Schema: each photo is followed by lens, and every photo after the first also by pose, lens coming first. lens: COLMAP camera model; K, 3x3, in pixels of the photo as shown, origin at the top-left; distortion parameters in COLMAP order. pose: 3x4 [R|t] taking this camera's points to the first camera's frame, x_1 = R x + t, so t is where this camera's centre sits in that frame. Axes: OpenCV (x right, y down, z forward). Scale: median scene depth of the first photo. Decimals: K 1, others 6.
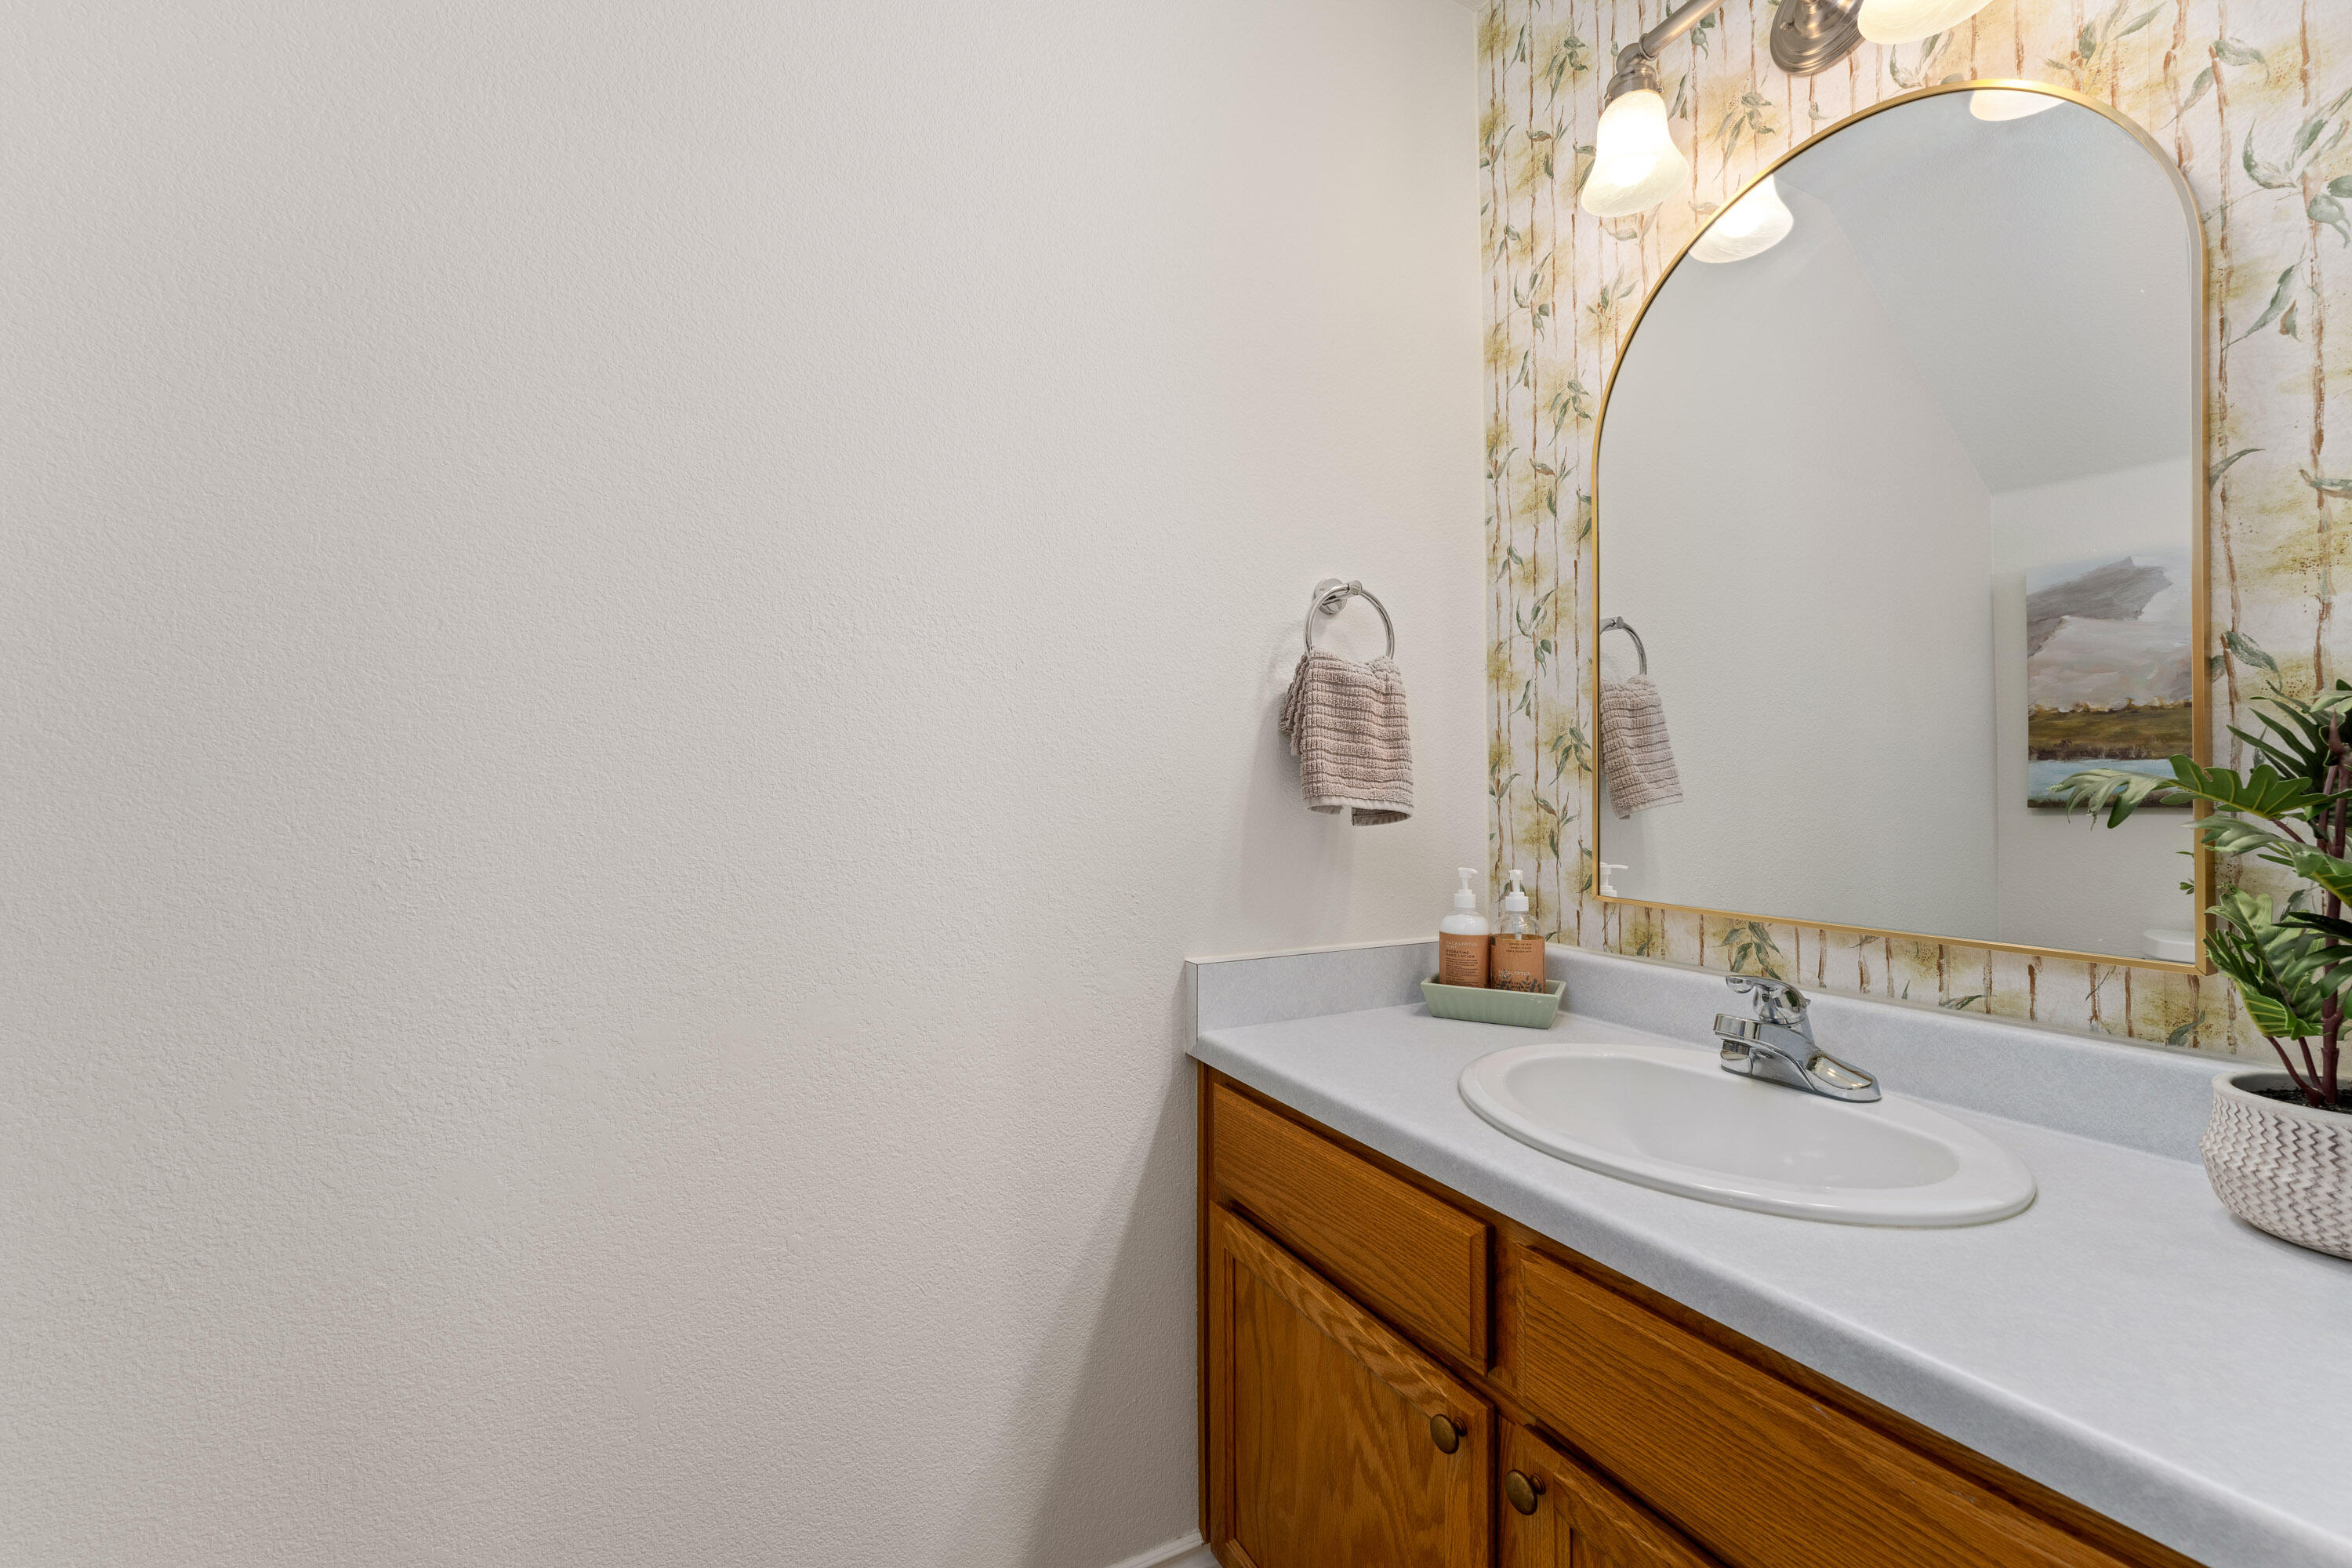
lens RADIAL K [[938.4, 0, 1187.3], [0, 938.4, 780.4], [0, 0, 1]] dist [-0.000387, -0.000037]
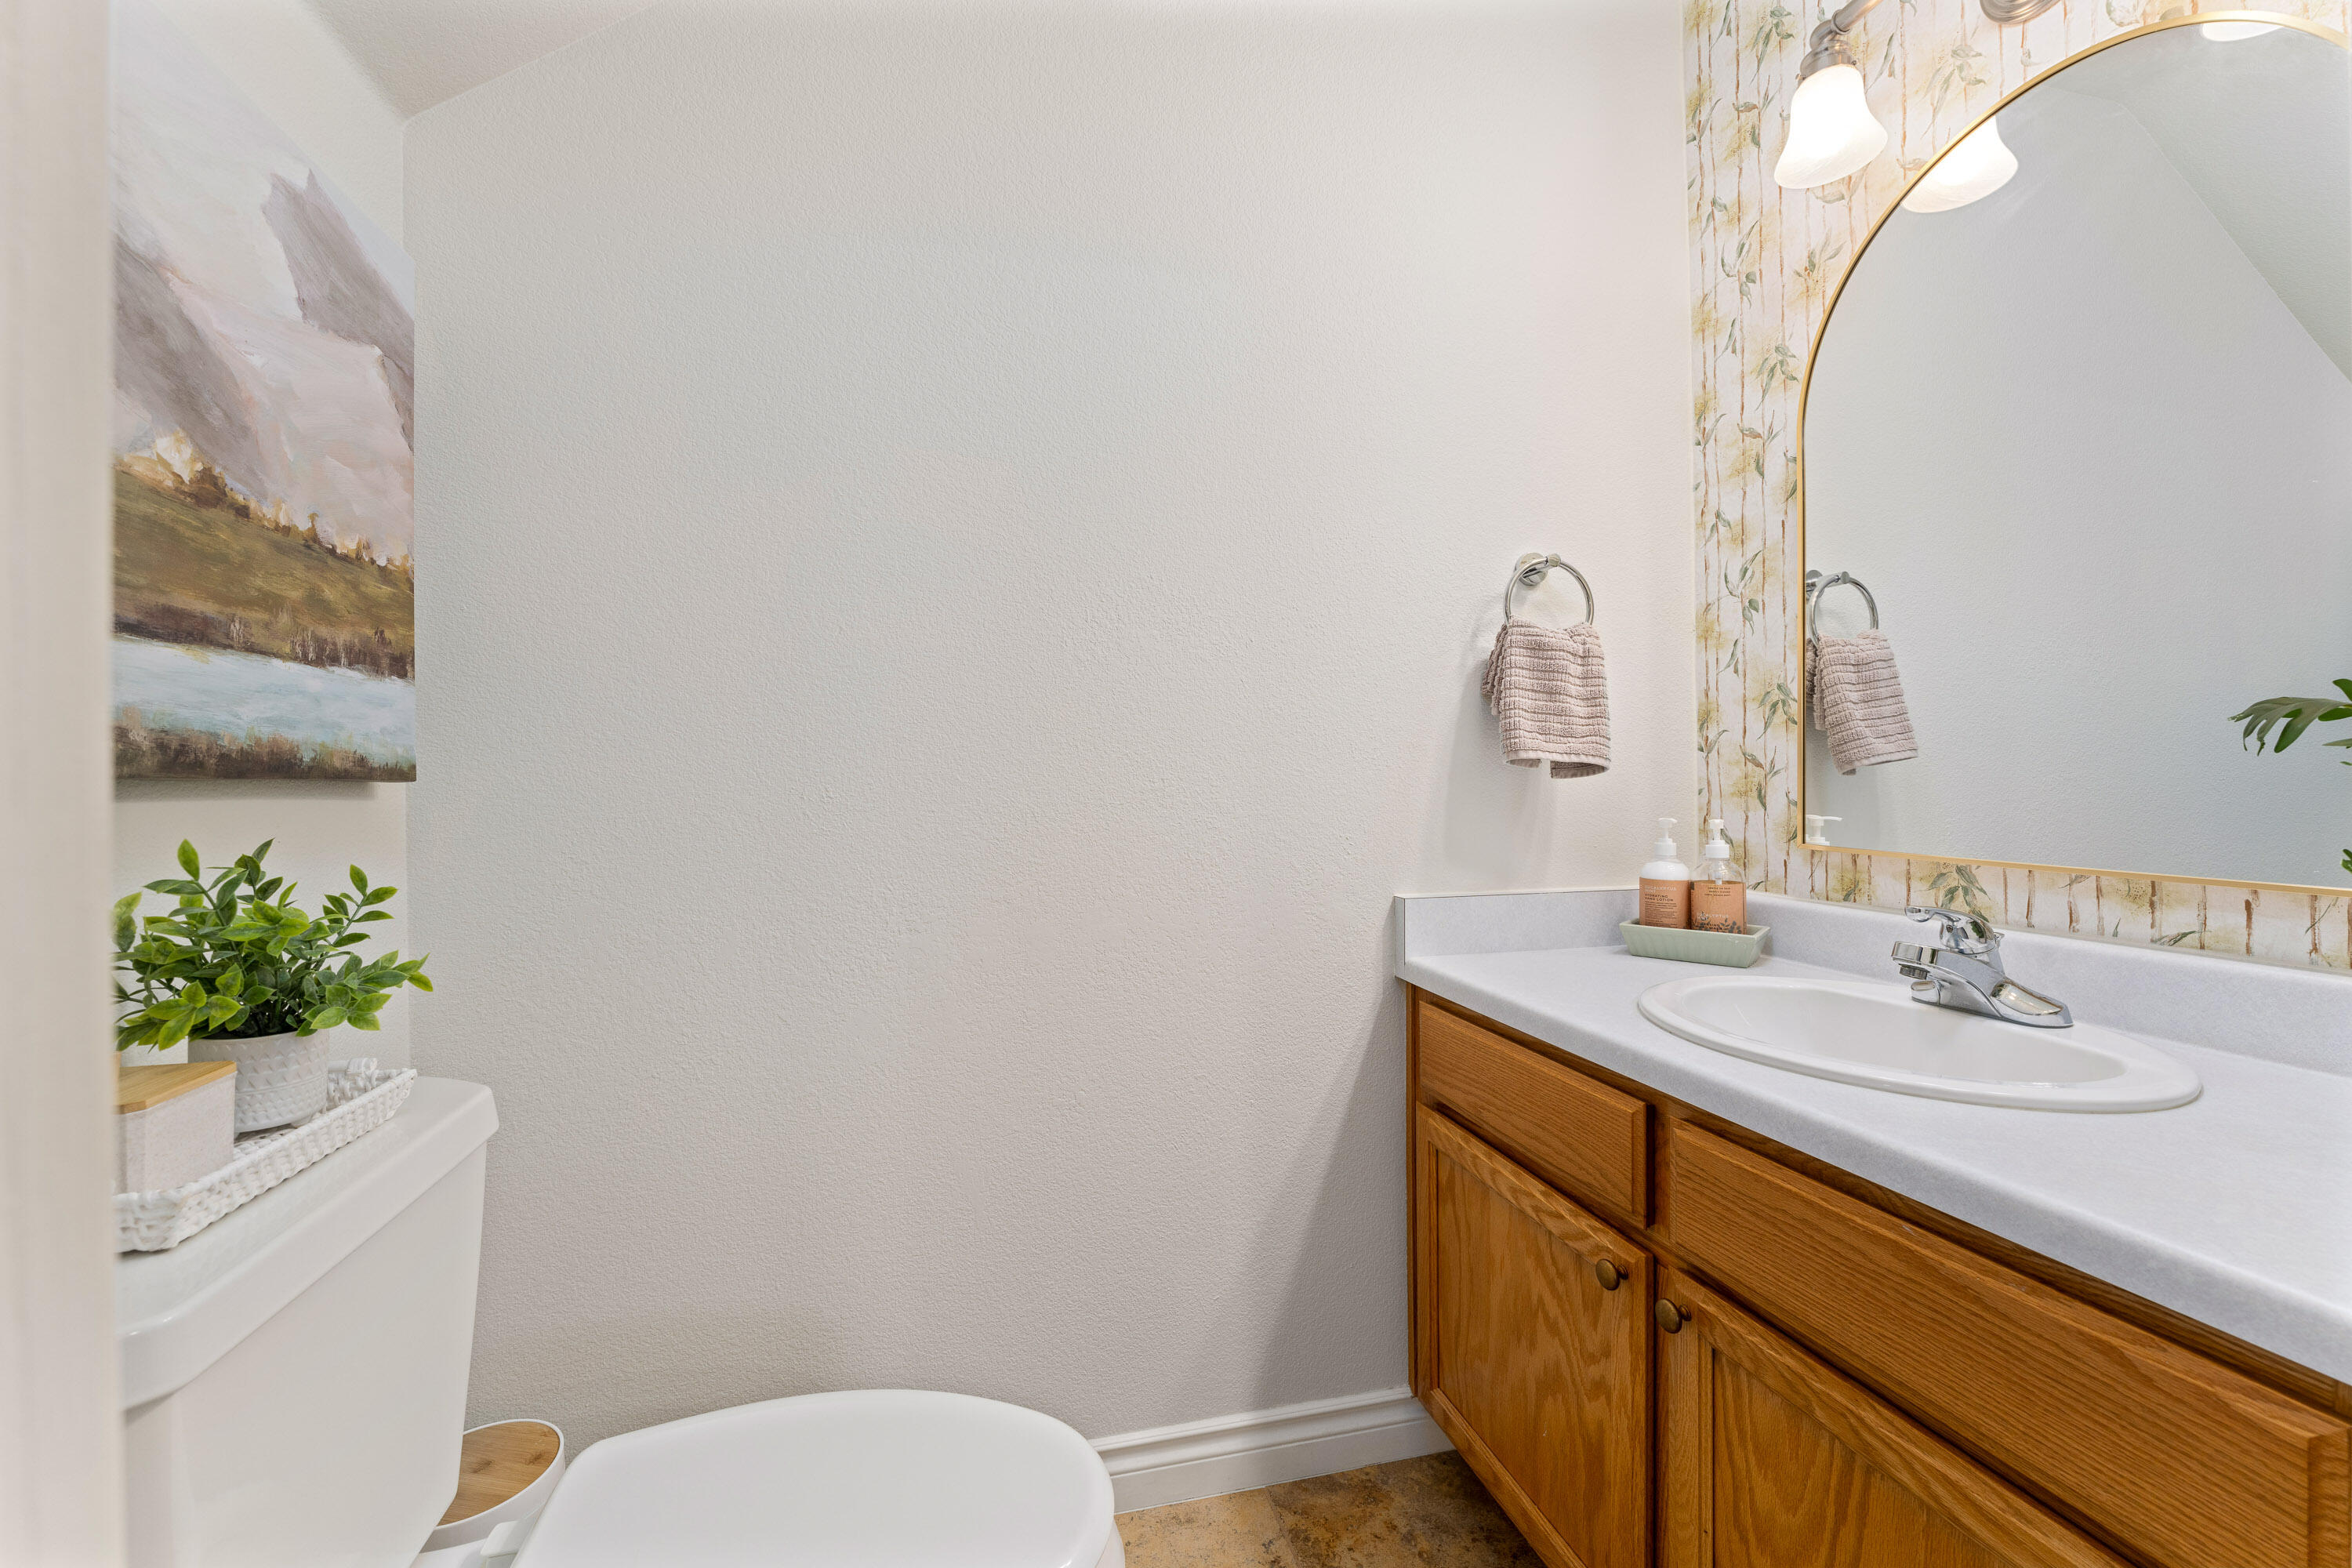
lens RADIAL K [[938.4, 0, 1178.8], [0, 938.4, 763.7], [0, 0, 1]] dist [-0.000387, -0.000037]
pose [[0.967907, -0.008095, -0.251177, 0.038870], [0.008483, 0.999964, 0.000460, 0.033860], [0.251164, -0.002576, 0.967941, -0.209266]]
